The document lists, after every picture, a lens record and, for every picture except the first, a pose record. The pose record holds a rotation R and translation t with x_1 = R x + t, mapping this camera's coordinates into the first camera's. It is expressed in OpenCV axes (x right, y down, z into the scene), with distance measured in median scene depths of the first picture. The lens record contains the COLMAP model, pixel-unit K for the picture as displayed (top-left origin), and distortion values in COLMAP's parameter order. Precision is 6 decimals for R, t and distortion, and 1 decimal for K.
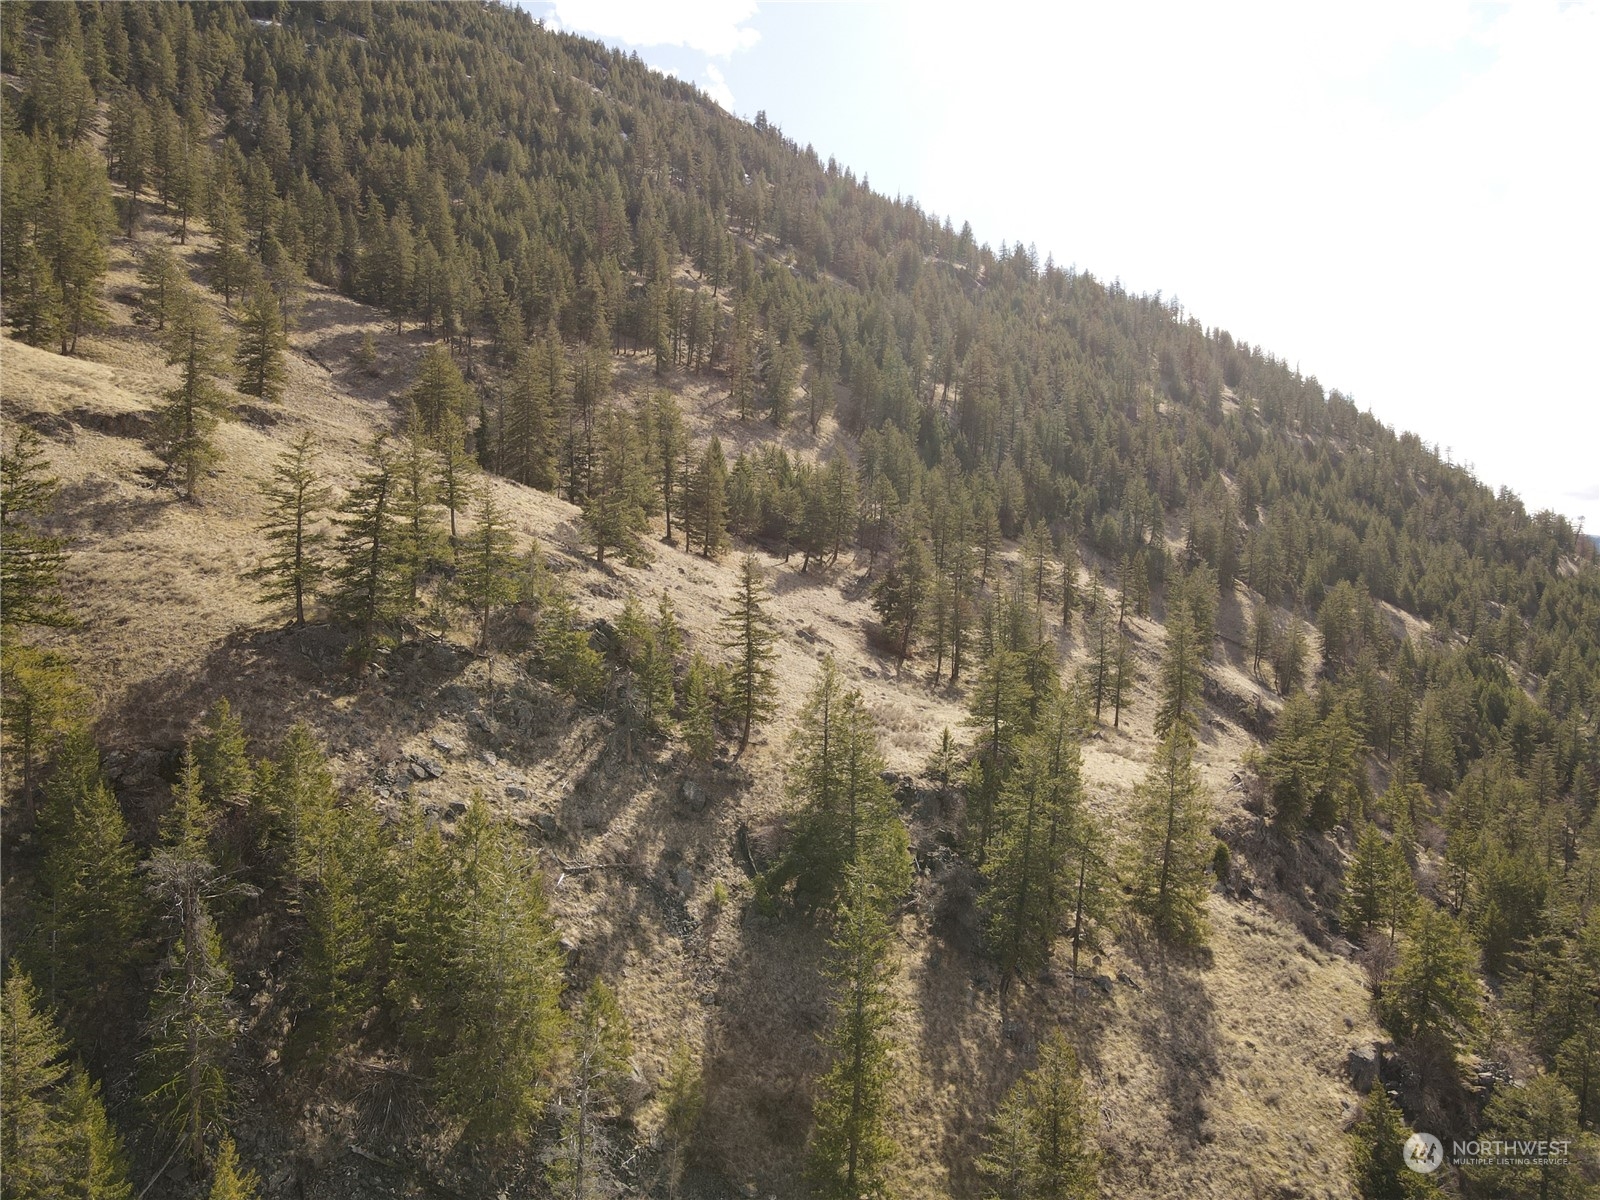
lens RADIAL K [[1210.5, 0, 883.3], [0, 1210.5, 670.1], [0, 0, 1]] dist [0.001304, 0.034052]
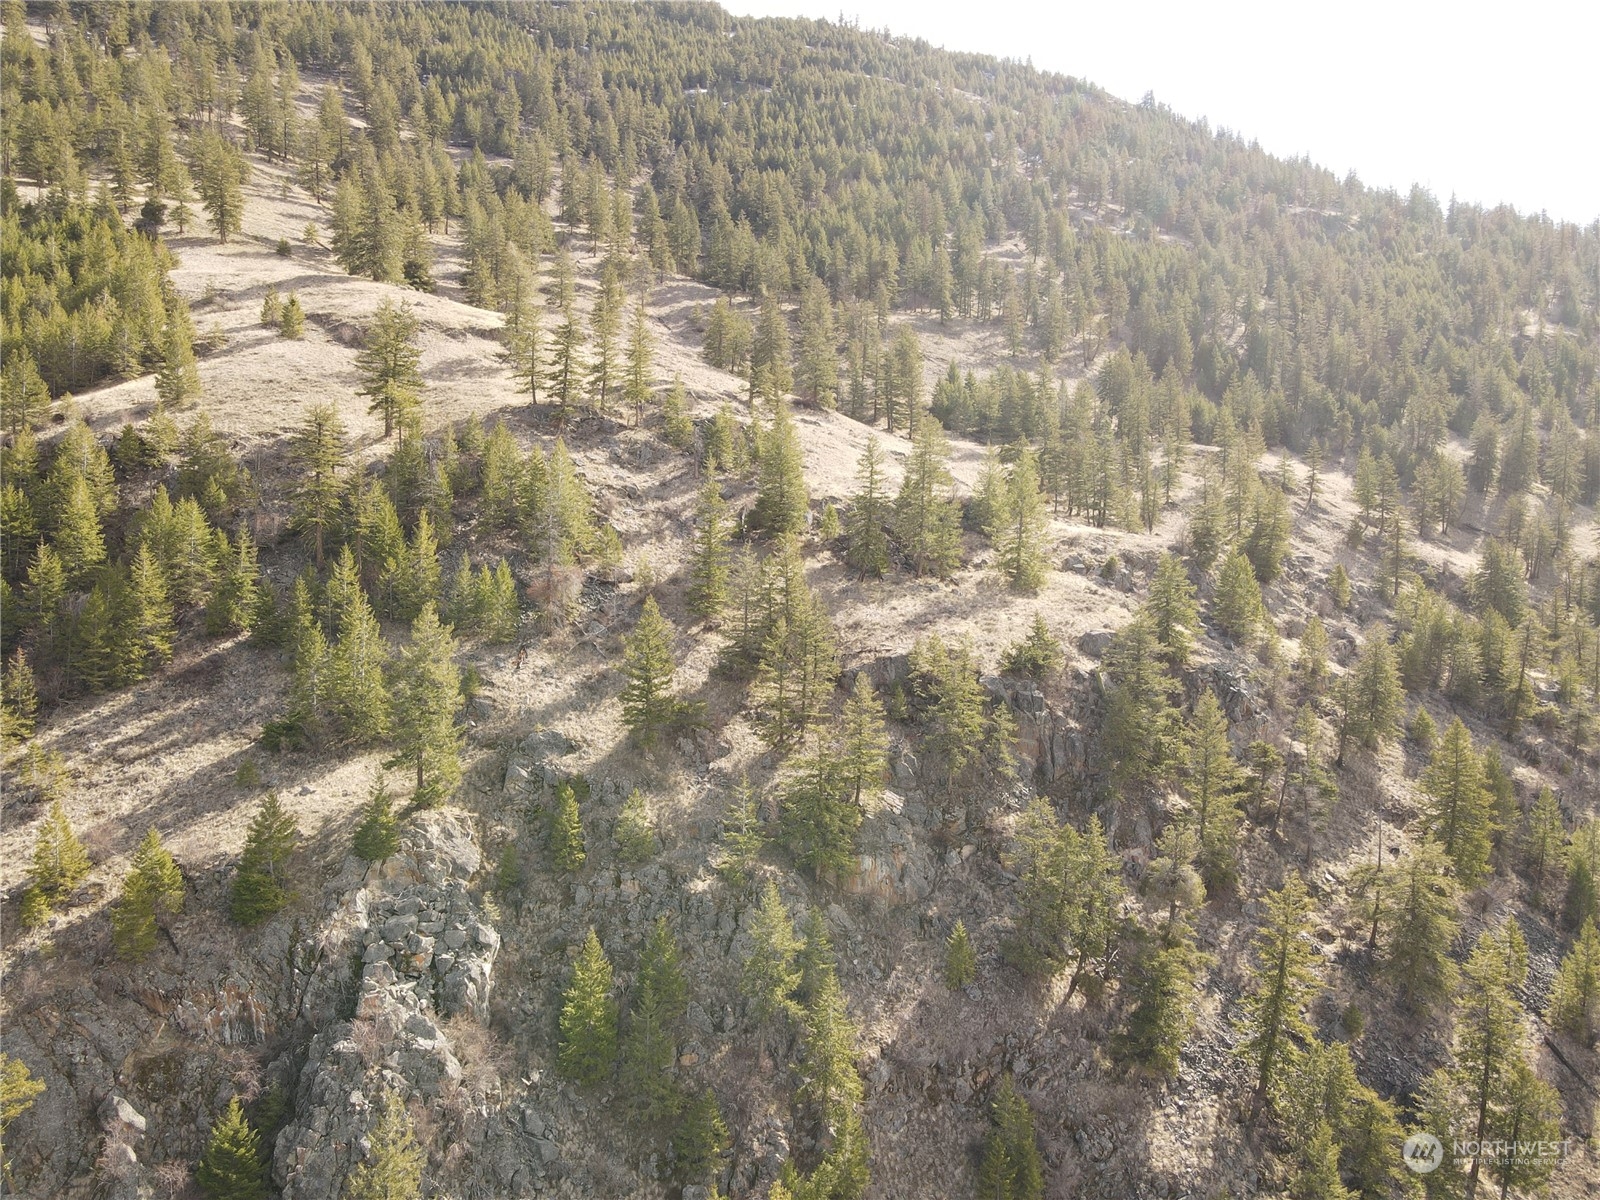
lens RADIAL K [[1210.5, 0, 883.3], [0, 1210.5, 670.1], [0, 0, 1]] dist [0.001304, 0.034052]
pose [[0.933764, 0.005740, -0.357844, 0.242259], [-0.004530, 0.999981, 0.004218, 0.122693], [0.357861, -0.002318, 0.933772, -0.205028]]
